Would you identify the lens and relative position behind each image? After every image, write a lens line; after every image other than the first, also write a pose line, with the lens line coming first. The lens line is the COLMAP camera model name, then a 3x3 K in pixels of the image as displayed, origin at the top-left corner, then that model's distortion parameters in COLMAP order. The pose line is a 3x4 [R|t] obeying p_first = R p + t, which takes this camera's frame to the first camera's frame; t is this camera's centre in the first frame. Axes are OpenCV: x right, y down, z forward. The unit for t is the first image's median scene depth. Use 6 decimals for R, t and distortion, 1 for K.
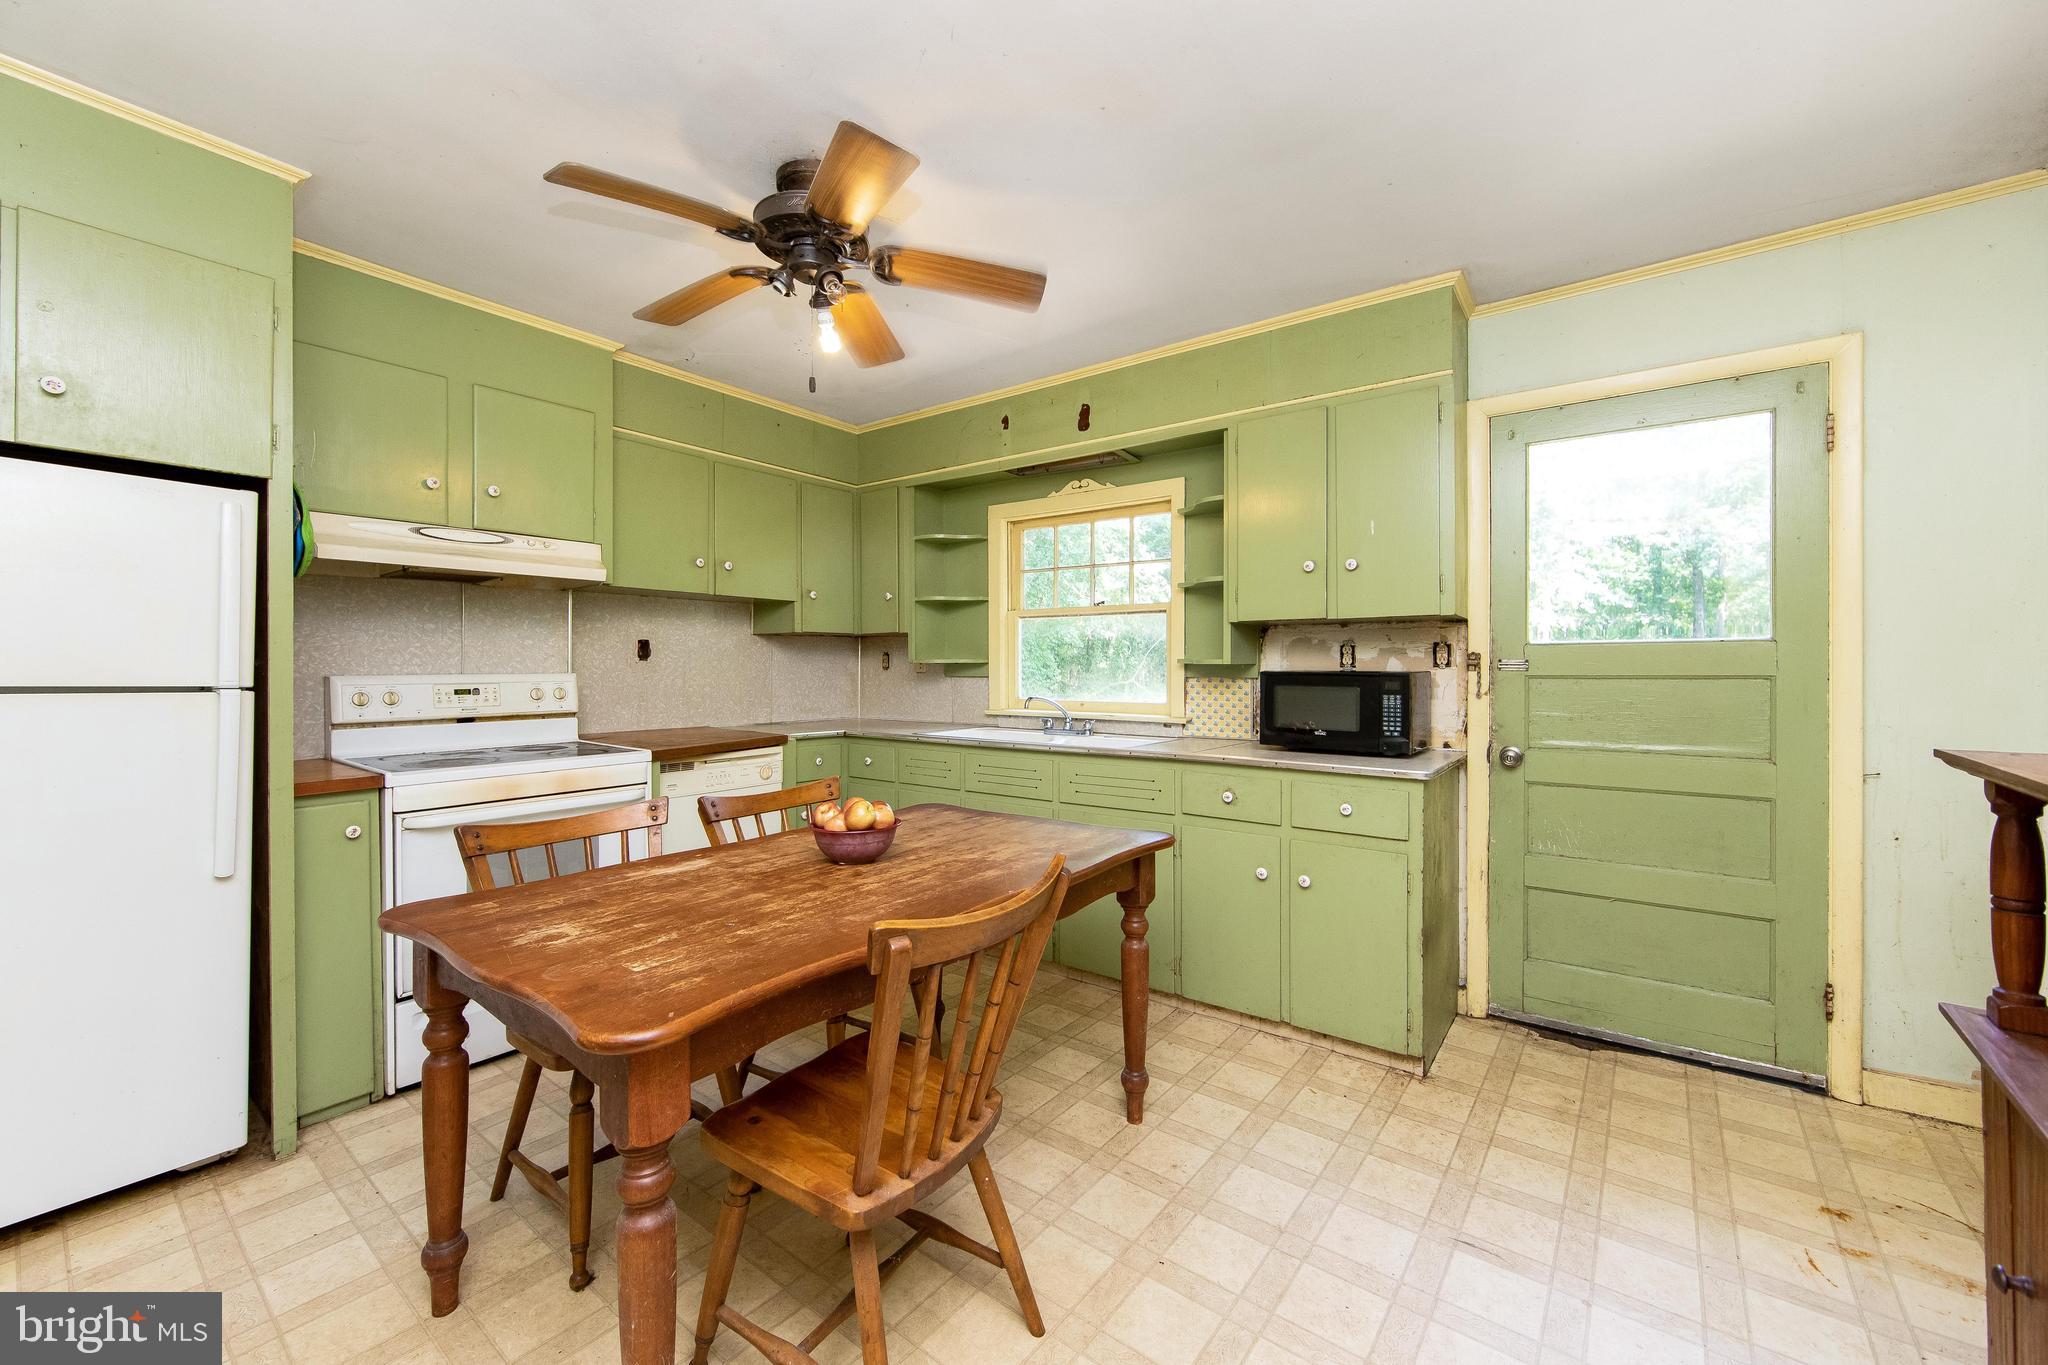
lens RADIAL K [[814.5, 0, 1014.0], [0, 814.5, 694.6], [0, 0, 1]] dist [-0.010948, 0.002848]
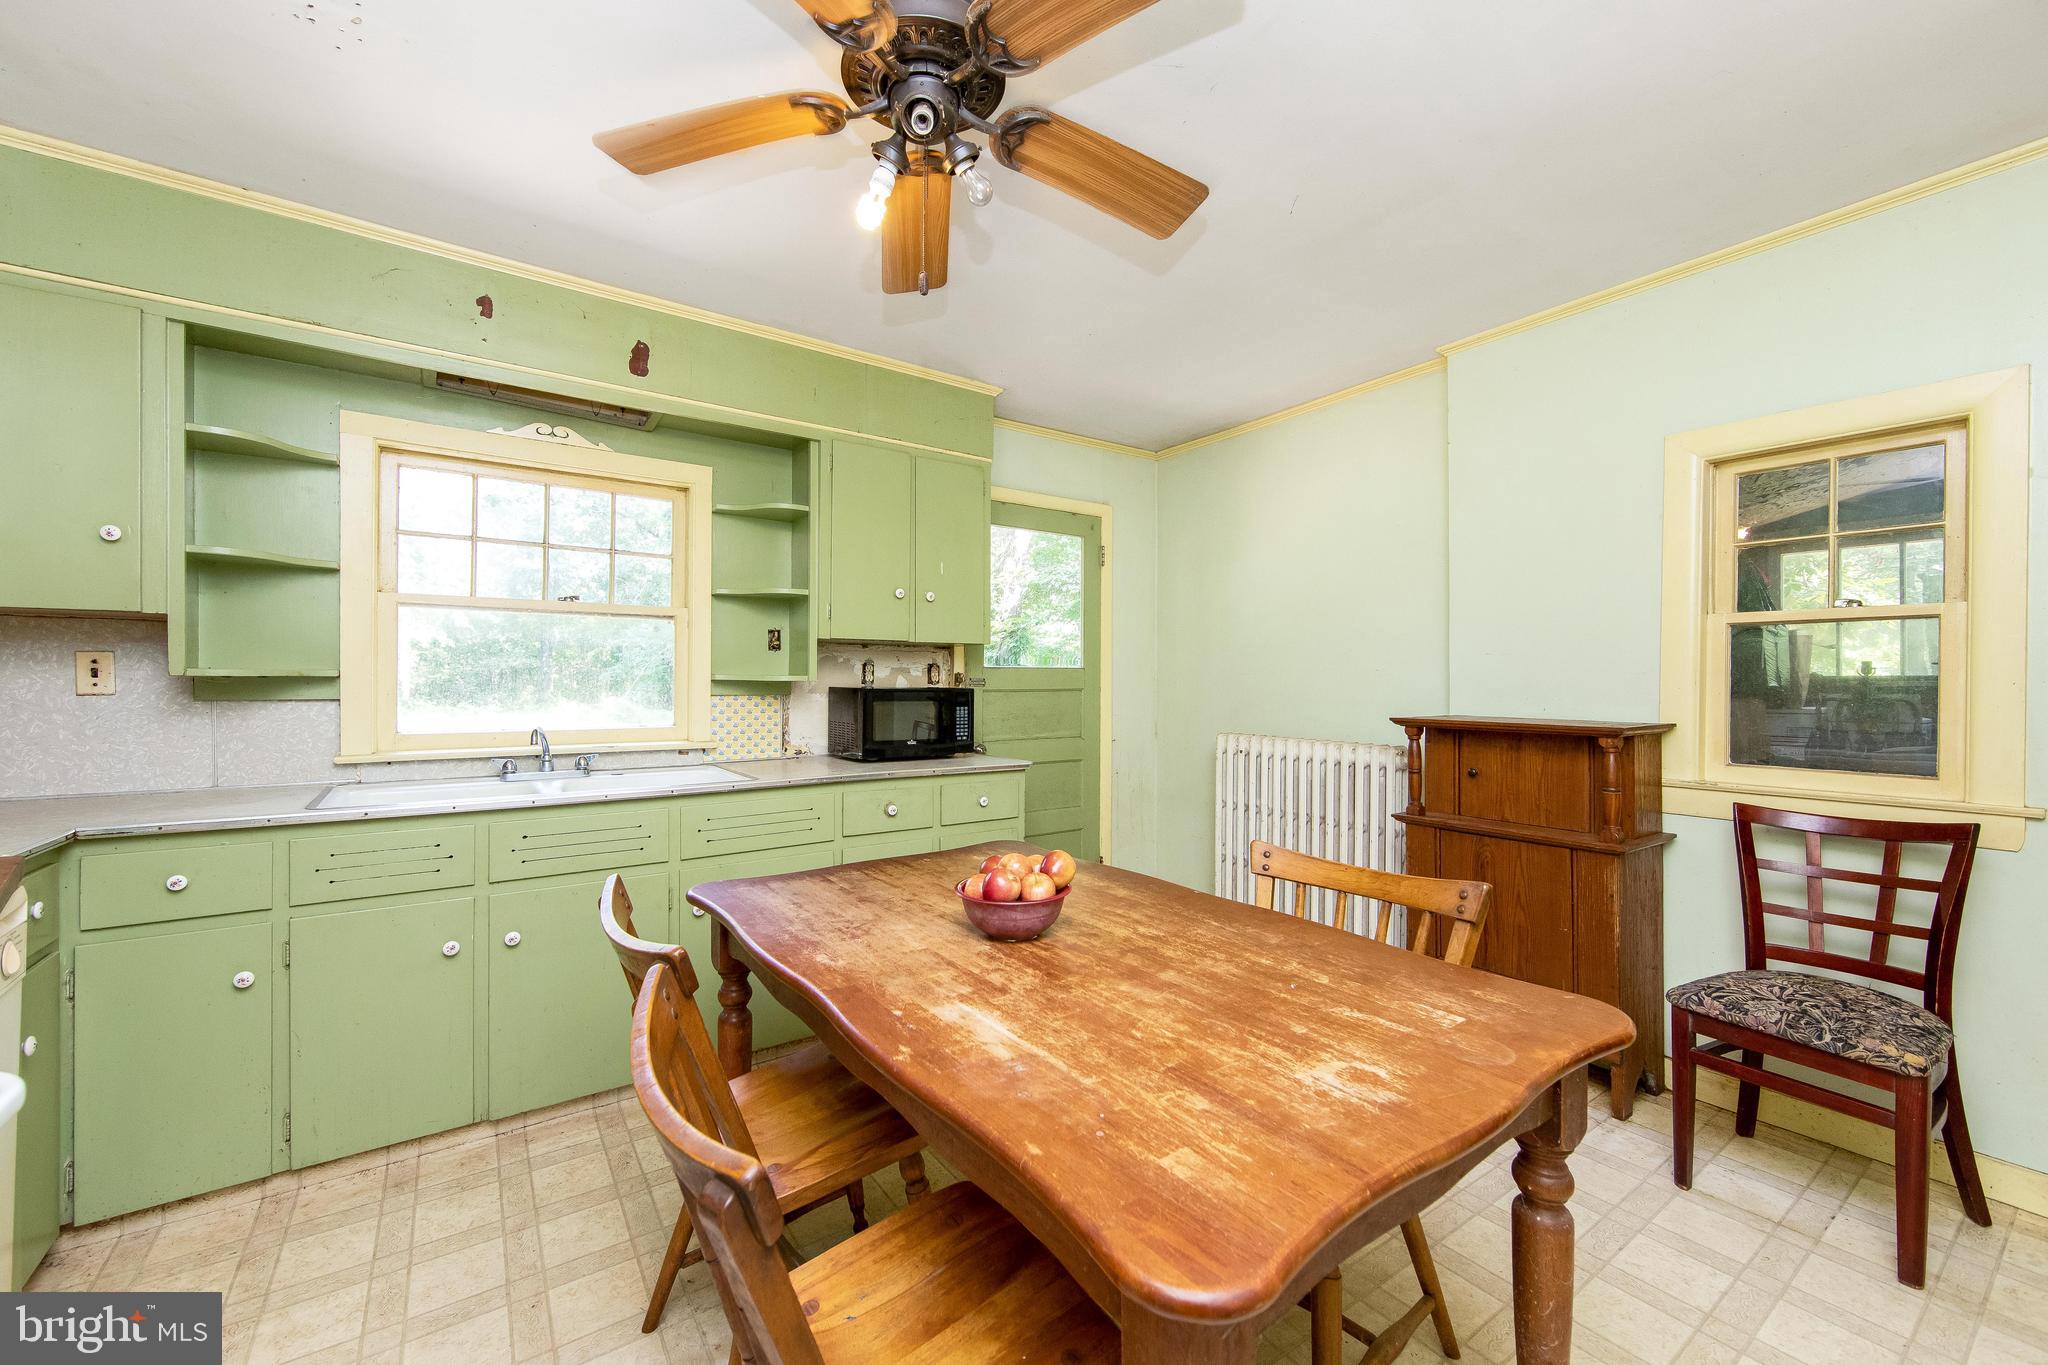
lens RADIAL K [[814.5, 0, 1014.0], [0, 814.5, 694.6], [0, 0, 1]] dist [-0.010948, 0.002848]
pose [[0.288884, -0.013951, 0.957263, -0.624899], [0.028761, 0.999569, 0.005888, -0.020612], [-0.956932, 0.025831, 0.289160, 0.508678]]
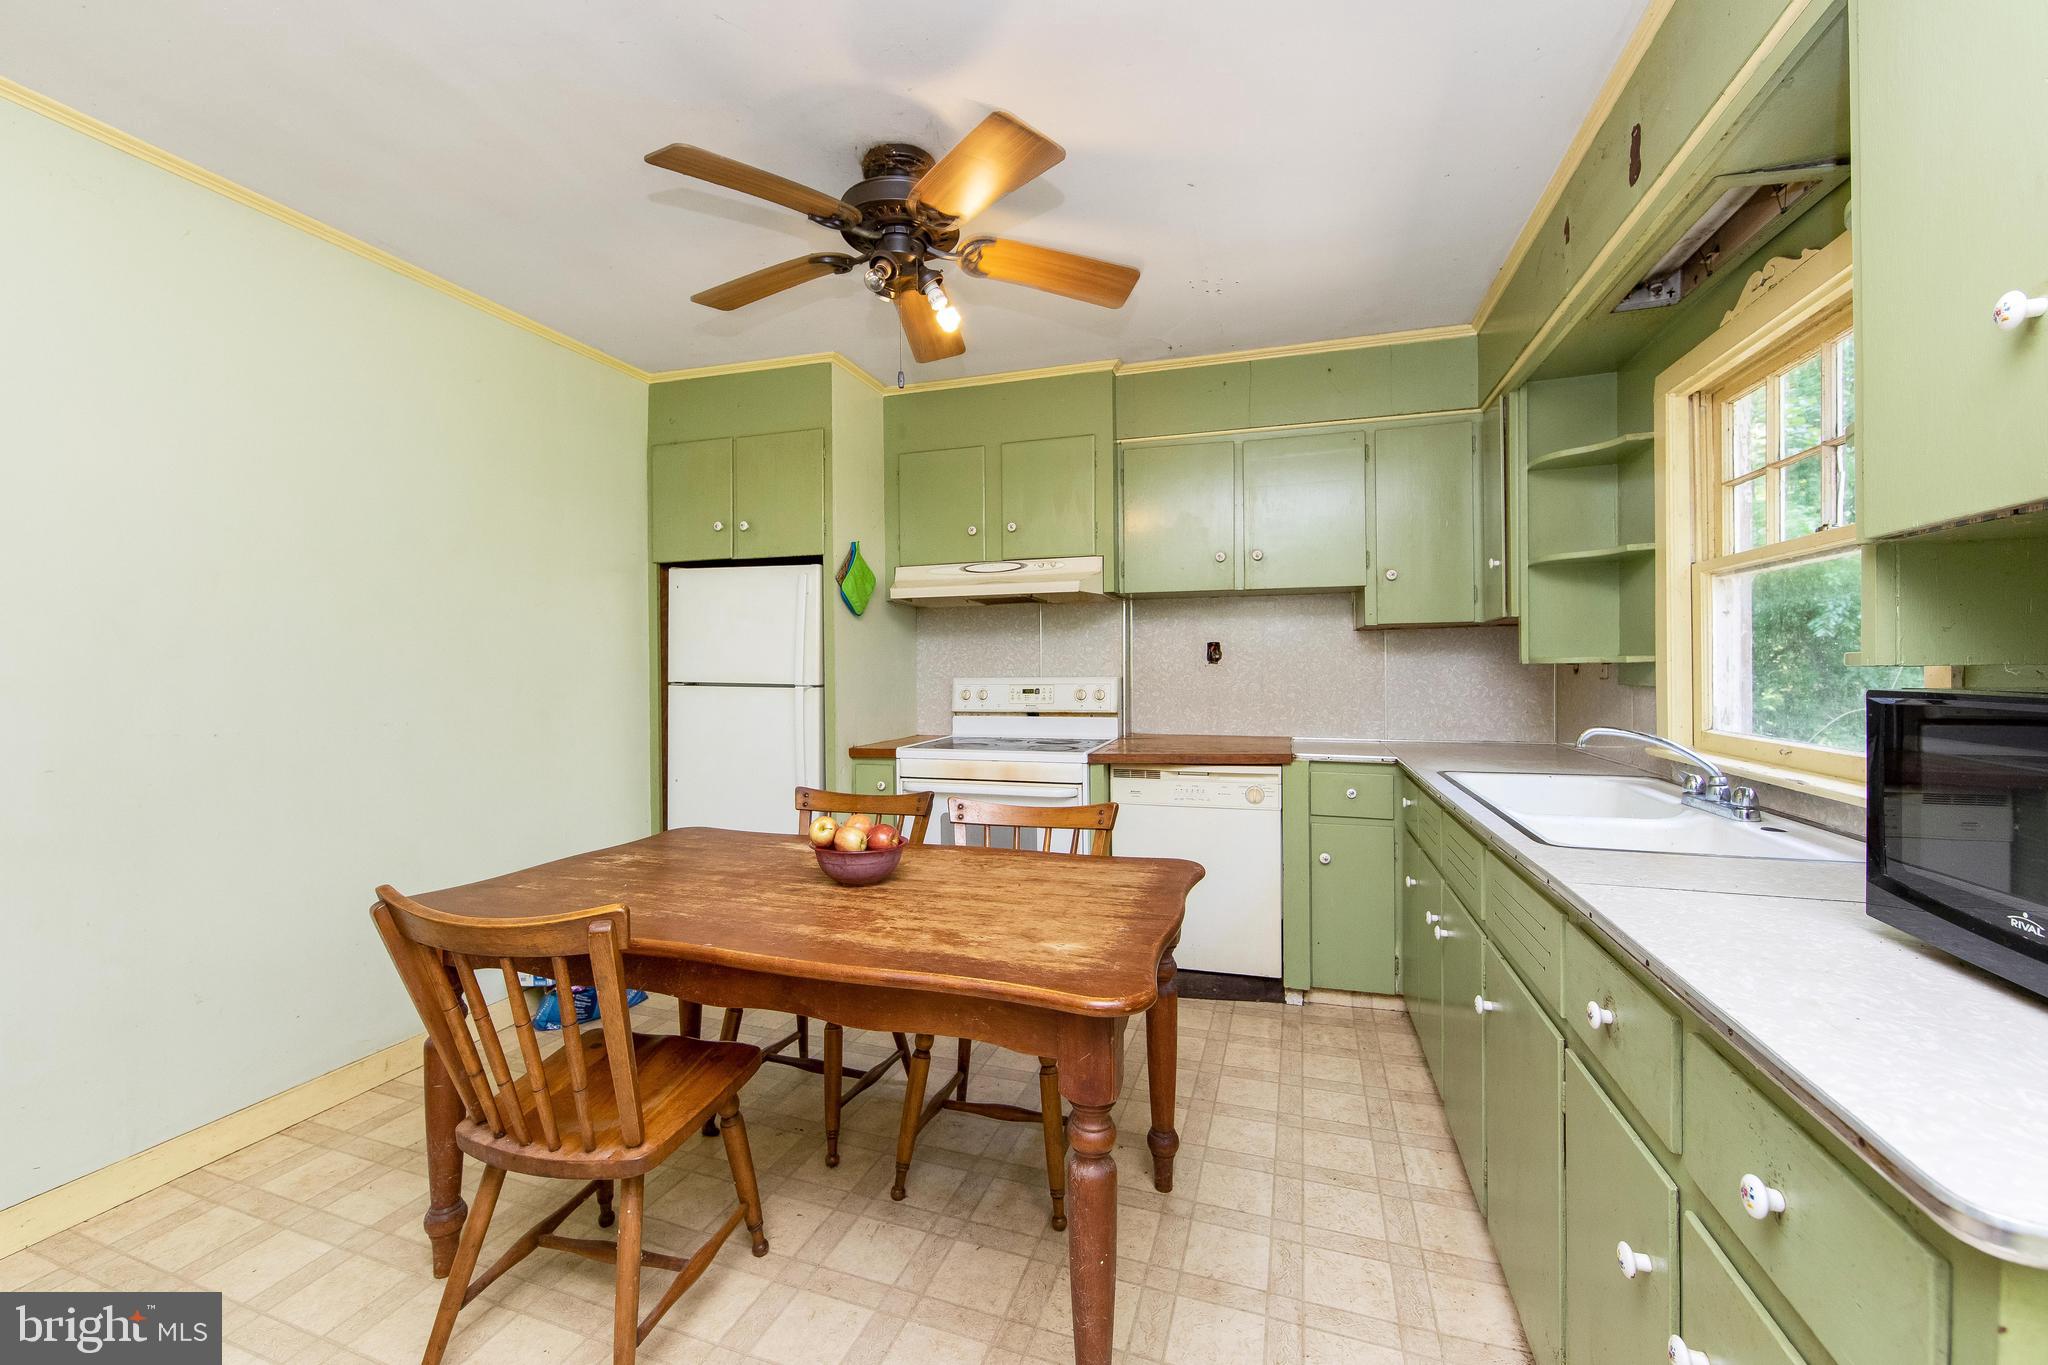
lens RADIAL K [[825.3, 0, 1015.1], [0, 825.3, 693.8], [0, 0, 1]] dist [-0.000995, 0.000025]
pose [[0.321910, 0.027471, -0.946372, 0.501950], [-0.027547, 0.999428, 0.019640, -0.023644], [0.946370, 0.019748, 0.322482, 0.569484]]
